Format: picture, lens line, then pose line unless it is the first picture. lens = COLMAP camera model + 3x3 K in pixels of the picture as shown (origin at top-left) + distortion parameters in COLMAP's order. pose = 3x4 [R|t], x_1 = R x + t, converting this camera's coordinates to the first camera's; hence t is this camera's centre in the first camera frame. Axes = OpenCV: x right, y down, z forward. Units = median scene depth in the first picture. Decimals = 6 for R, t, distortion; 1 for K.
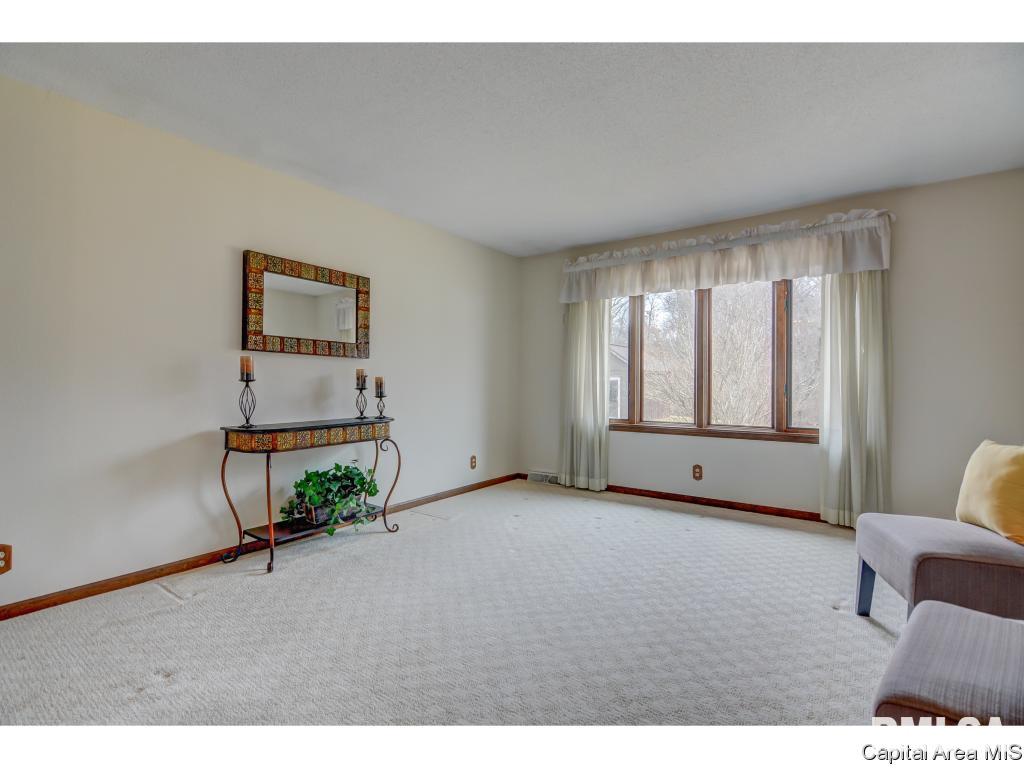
lens RADIAL K [[492.1, 0, 510.0], [0, 492.1, 384.6], [0, 0, 1]] dist [0.004423, -0.007017]
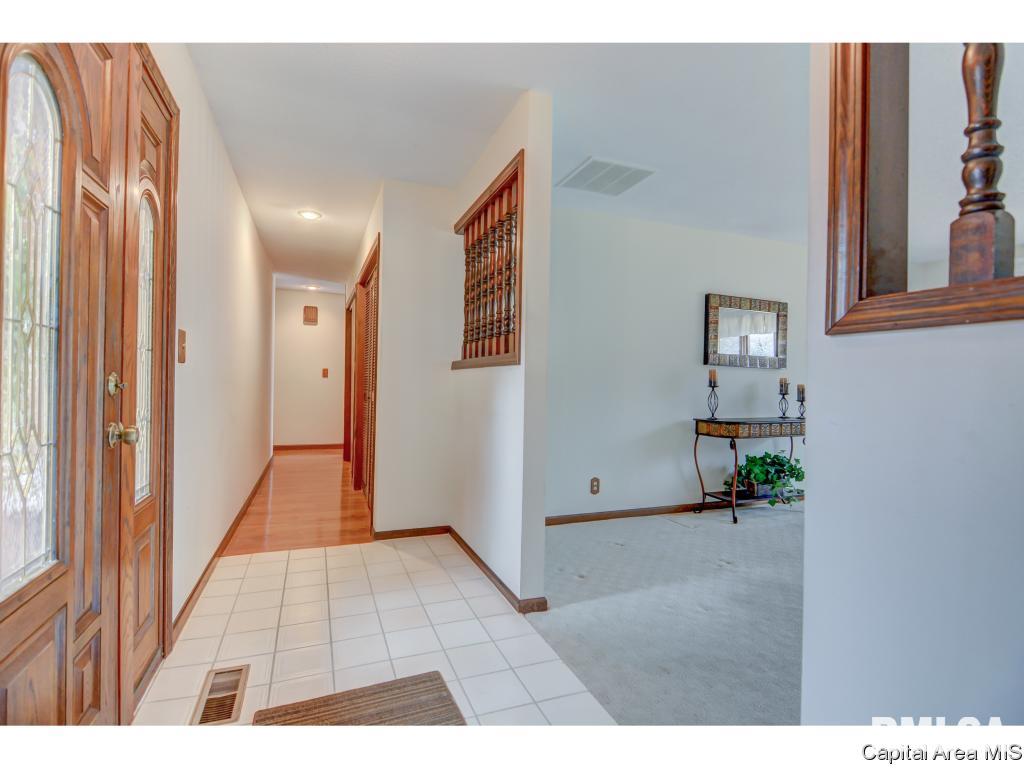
lens RADIAL K [[492.1, 0, 508.8], [0, 492.1, 380.9], [0, 0, 1]] dist [0.004423, -0.007017]
pose [[0.836070, 0.013102, -0.548467, -0.231784], [-0.019391, 0.999796, -0.005675, -0.004420], [0.548281, 0.015380, 0.836153, -0.472294]]
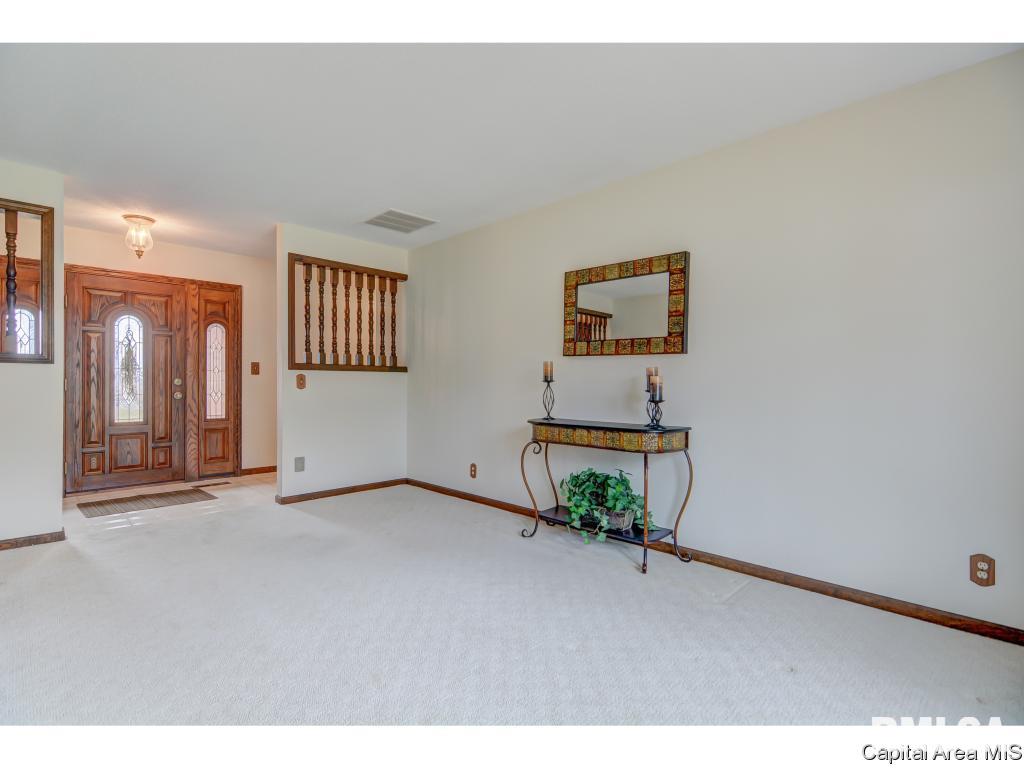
lens RADIAL K [[492.1, 0, 512.9], [0, 492.1, 384.5], [0, 0, 1]] dist [0.004423, -0.007017]
pose [[-0.159087, 0.002590, -0.987261, 0.652449], [-0.008814, 0.999953, 0.004044, -0.004465], [0.987225, 0.009345, -0.159056, 1.035262]]
